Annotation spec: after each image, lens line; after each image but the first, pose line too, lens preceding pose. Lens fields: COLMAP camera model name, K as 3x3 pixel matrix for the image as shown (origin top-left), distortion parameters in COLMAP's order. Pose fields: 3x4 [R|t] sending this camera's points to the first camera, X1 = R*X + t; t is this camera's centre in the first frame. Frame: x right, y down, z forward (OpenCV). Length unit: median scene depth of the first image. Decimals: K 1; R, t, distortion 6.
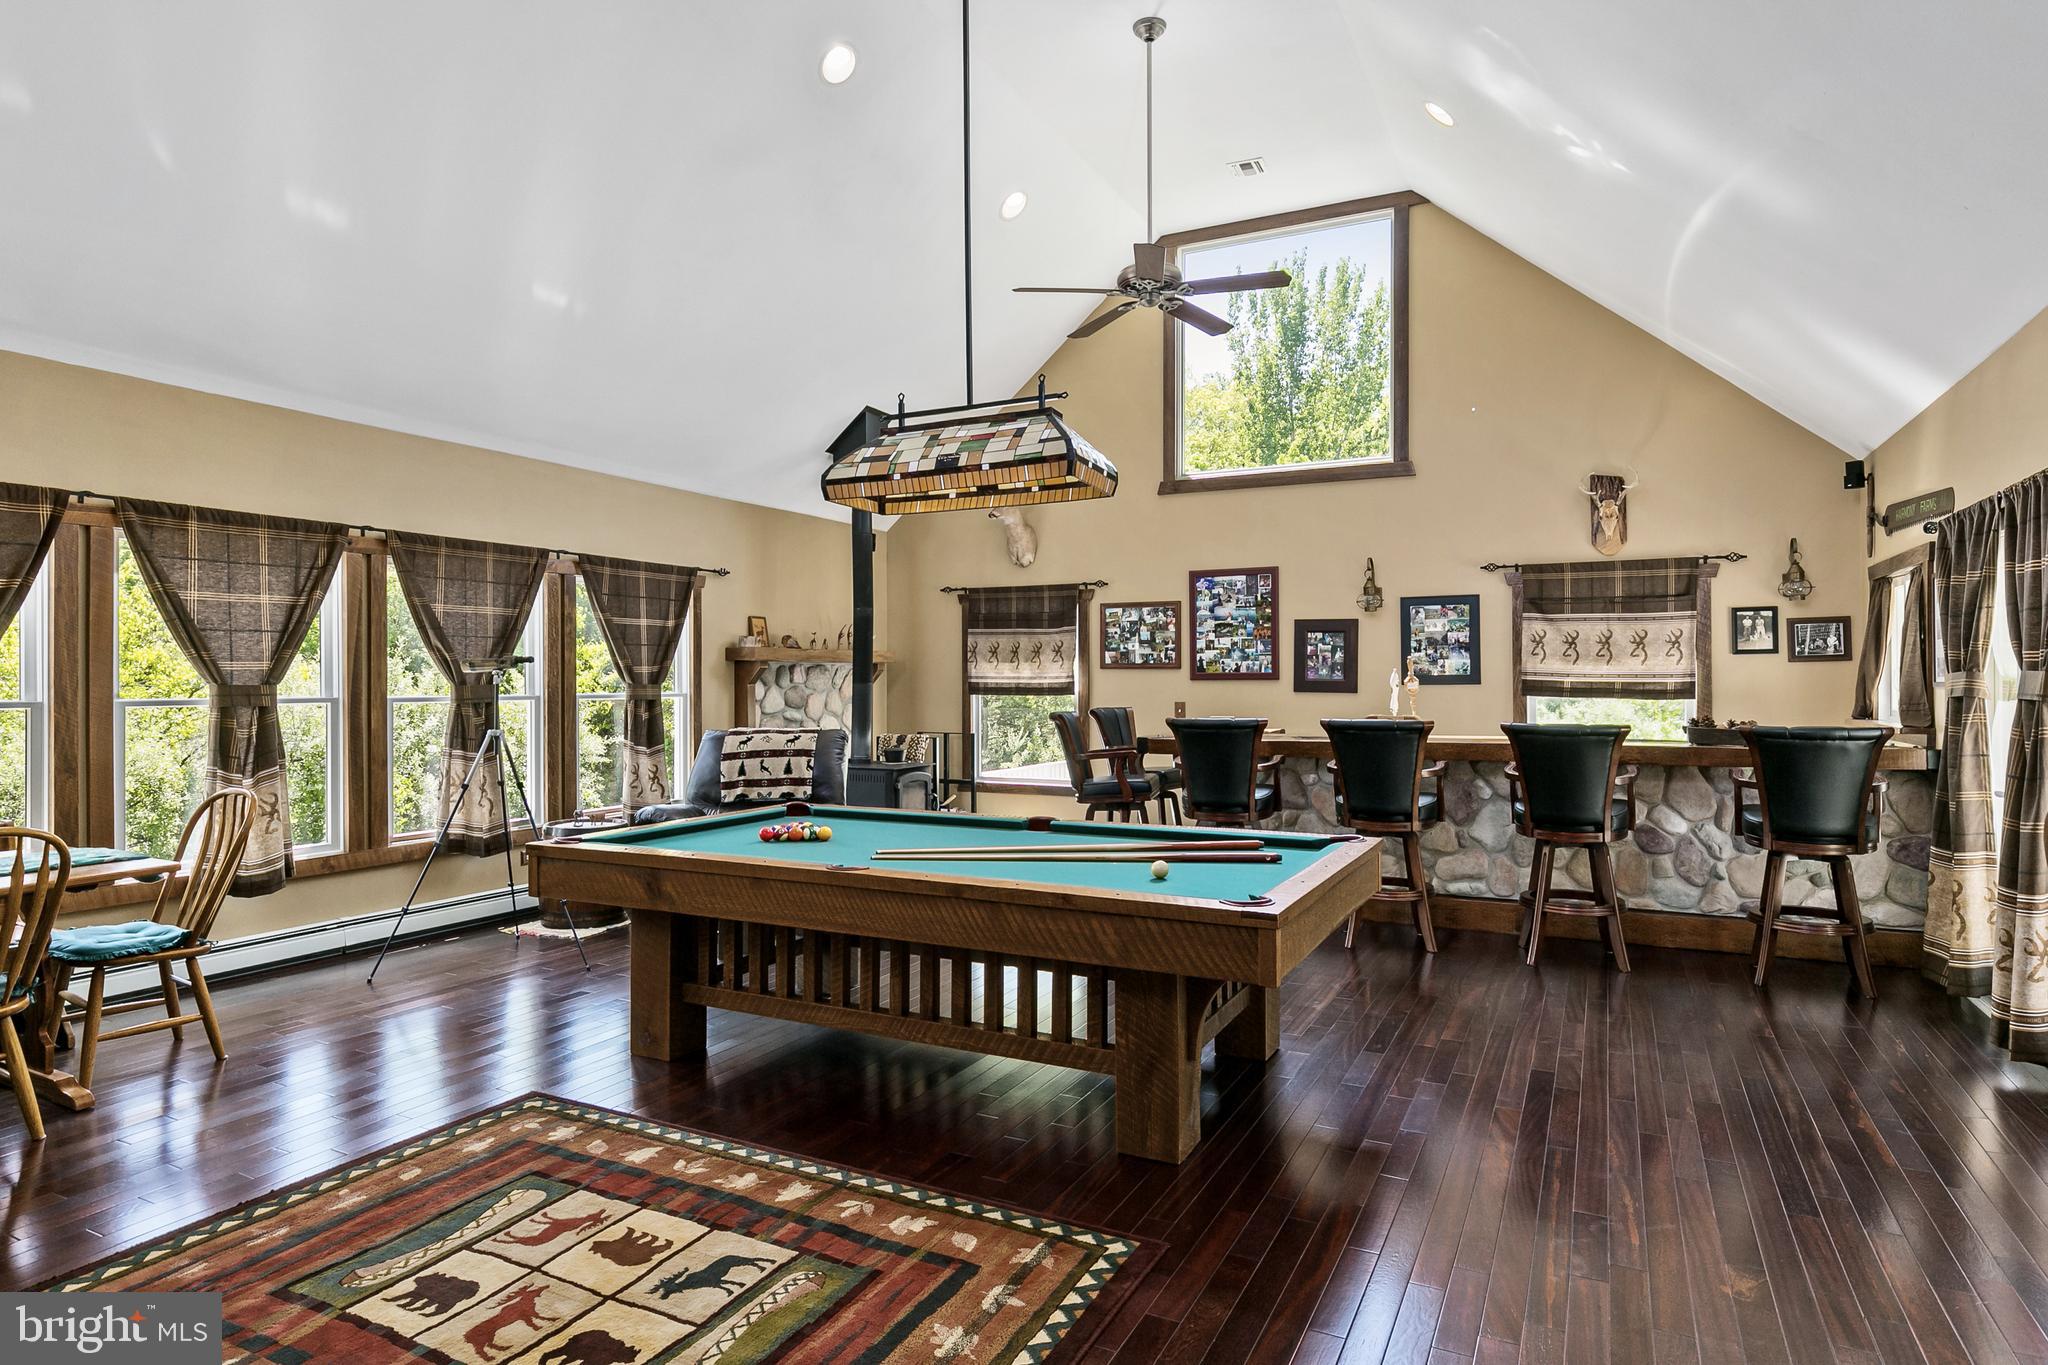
lens RADIAL K [[1089.0, 0, 1018.1], [0, 1089.0, 674.4], [0, 0, 1]] dist [0.004931, 0.000118]
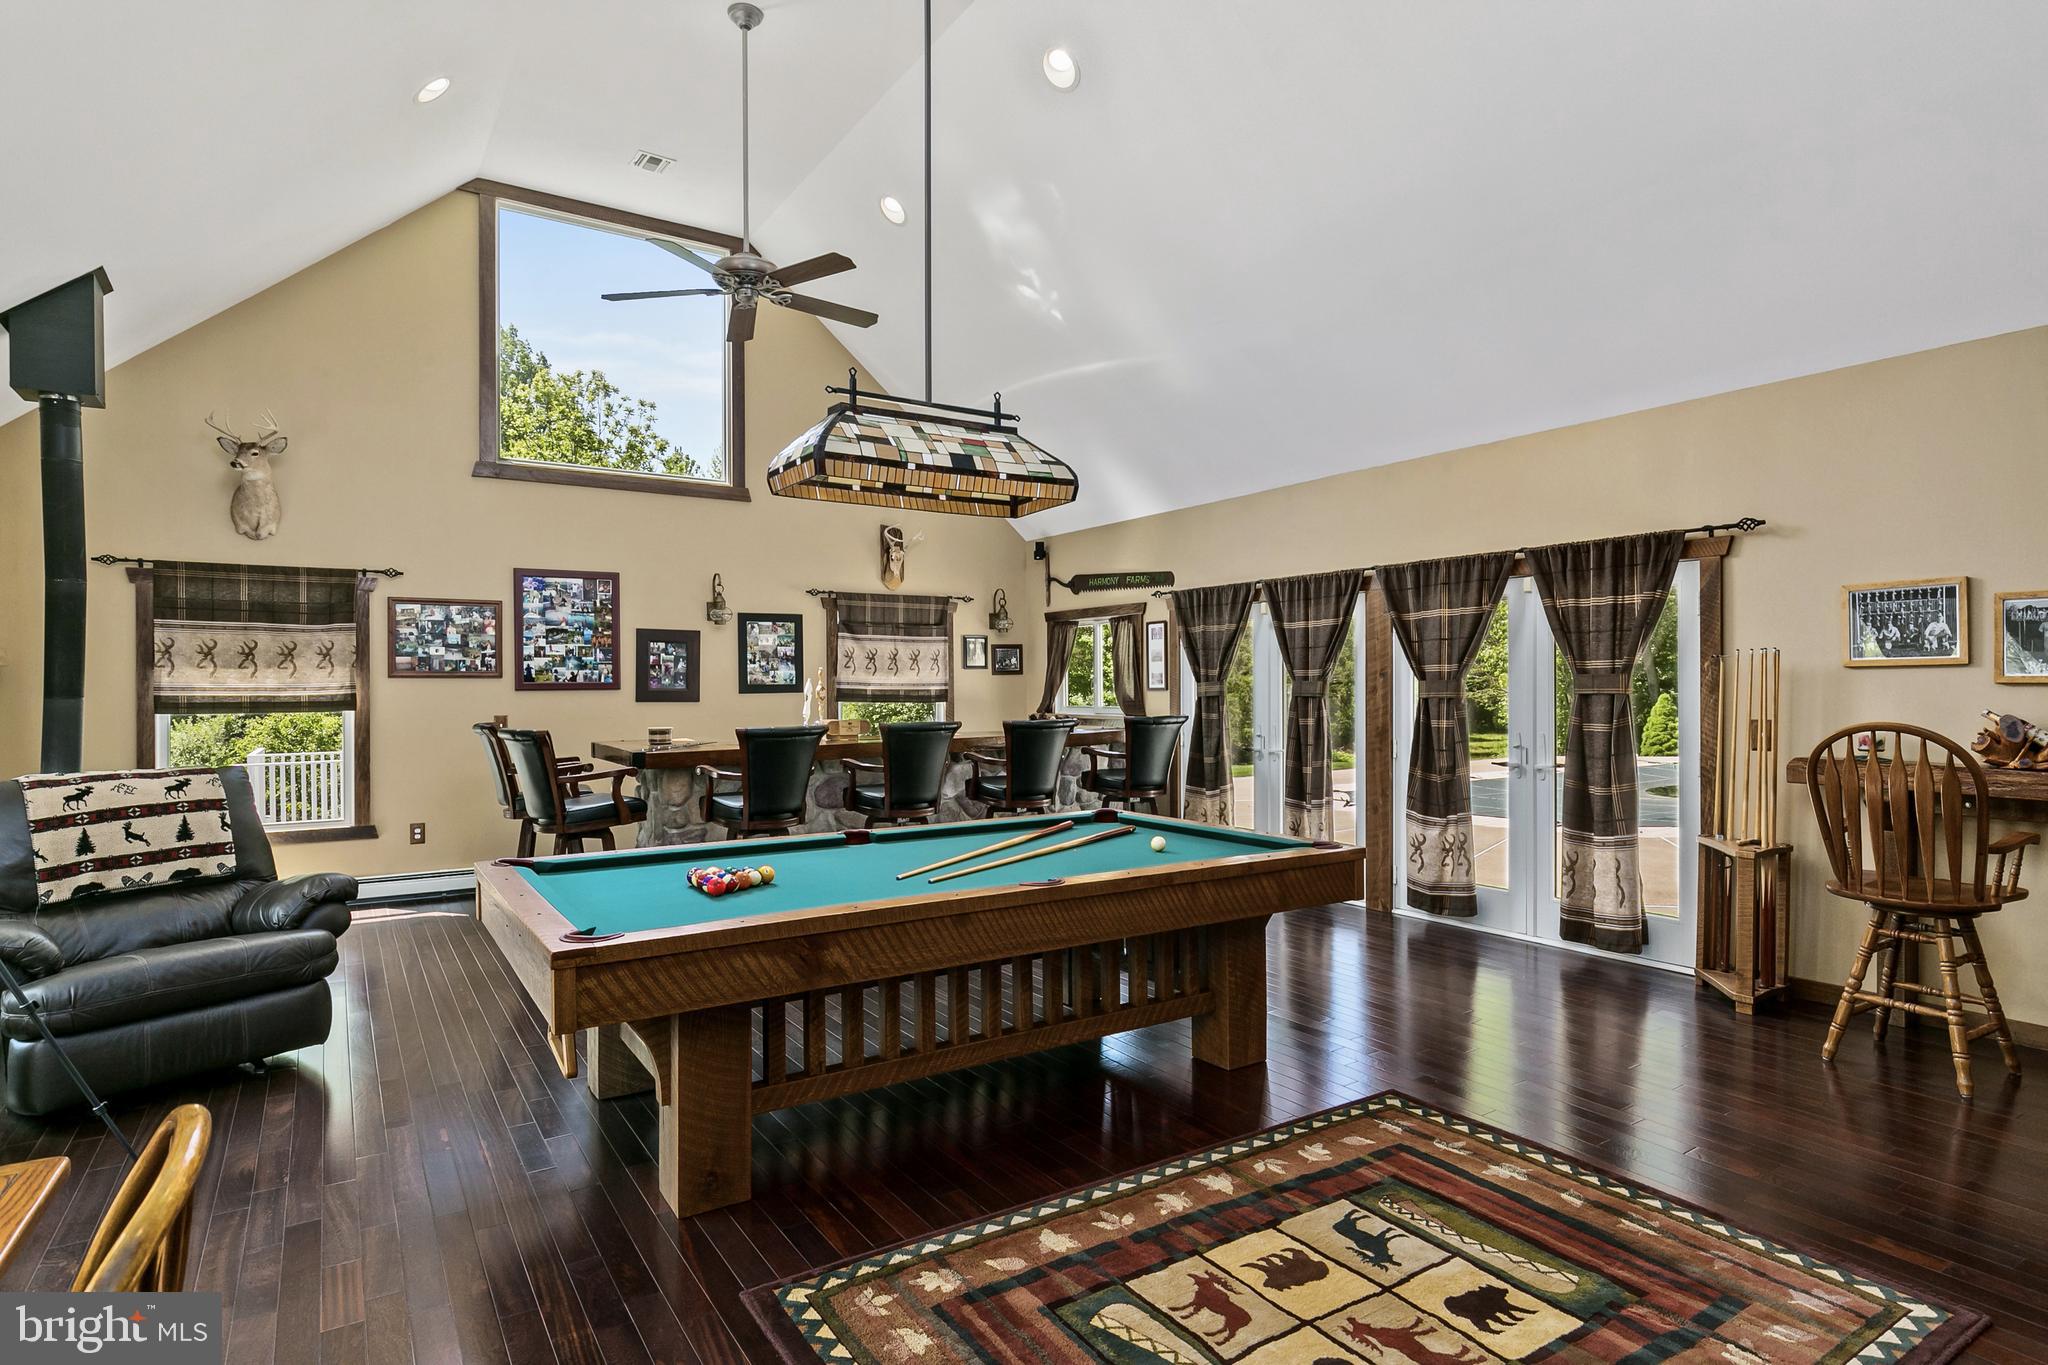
lens RADIAL K [[1087.0, 0, 947.9], [0, 1087.0, 688.3], [0, 0, 1]] dist [-0.000836, -0.000057]
pose [[0.525085, -0.003145, 0.851044, -0.510884], [0.001646, 0.999995, 0.002679, 0.001960], [-0.851048, -0.000006, 0.525088, 0.287019]]
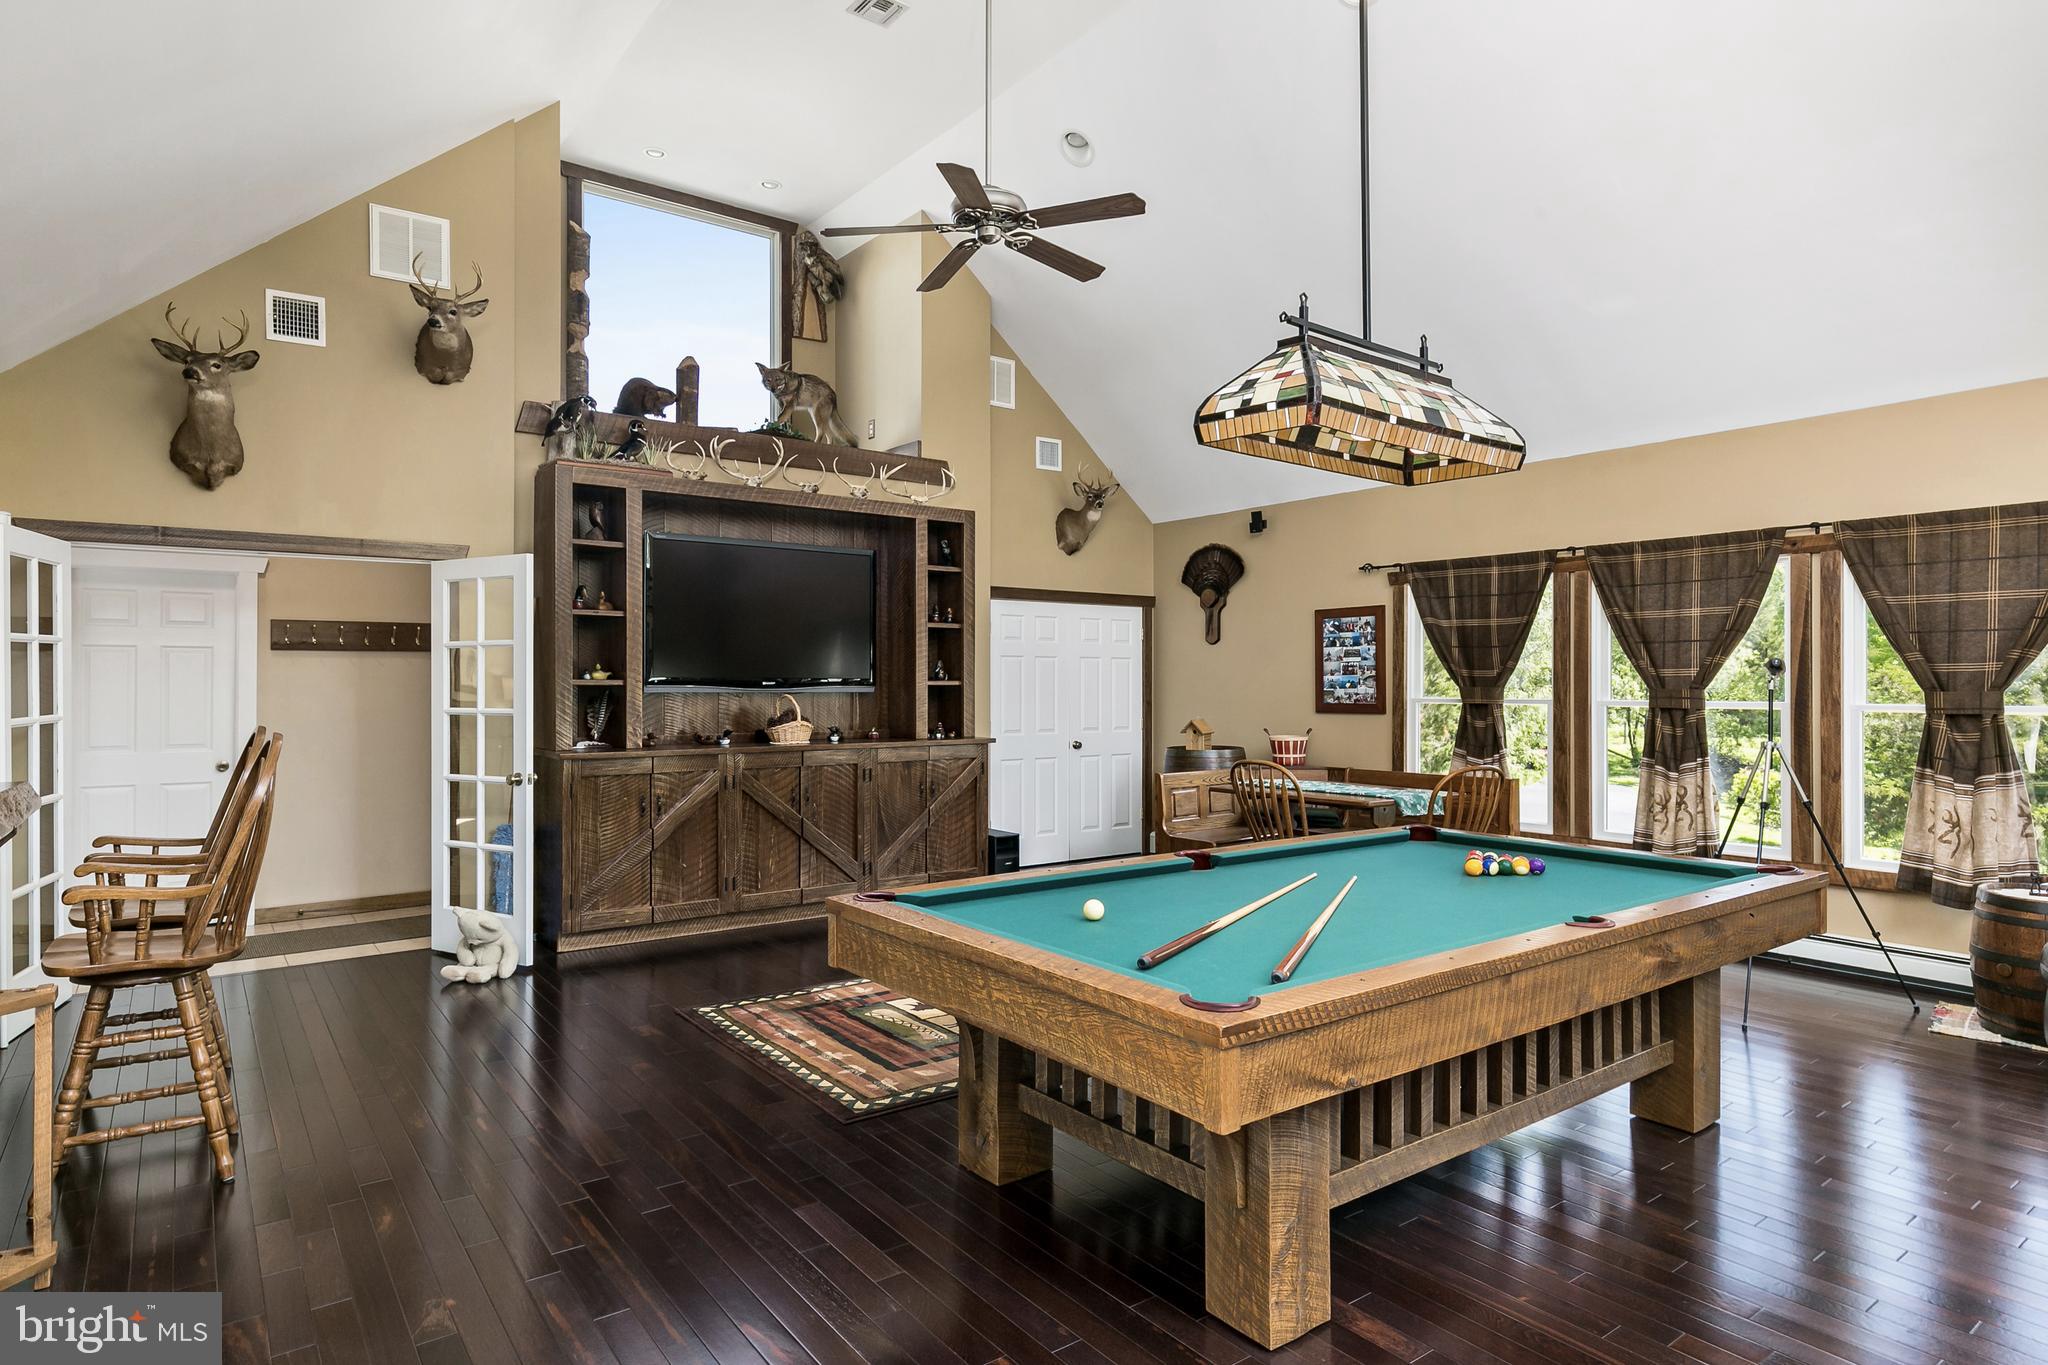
lens RADIAL K [[1117.1, 0, 1032.7], [0, 1117.1, 694.2], [0, 0, 1]] dist [0.004691, 0.000083]
pose [[-0.408843, 0.006074, -0.912584, 0.470999], [-0.001178, 0.999974, 0.007184, 0.004906], [0.912604, 0.004012, -0.408825, 0.659732]]
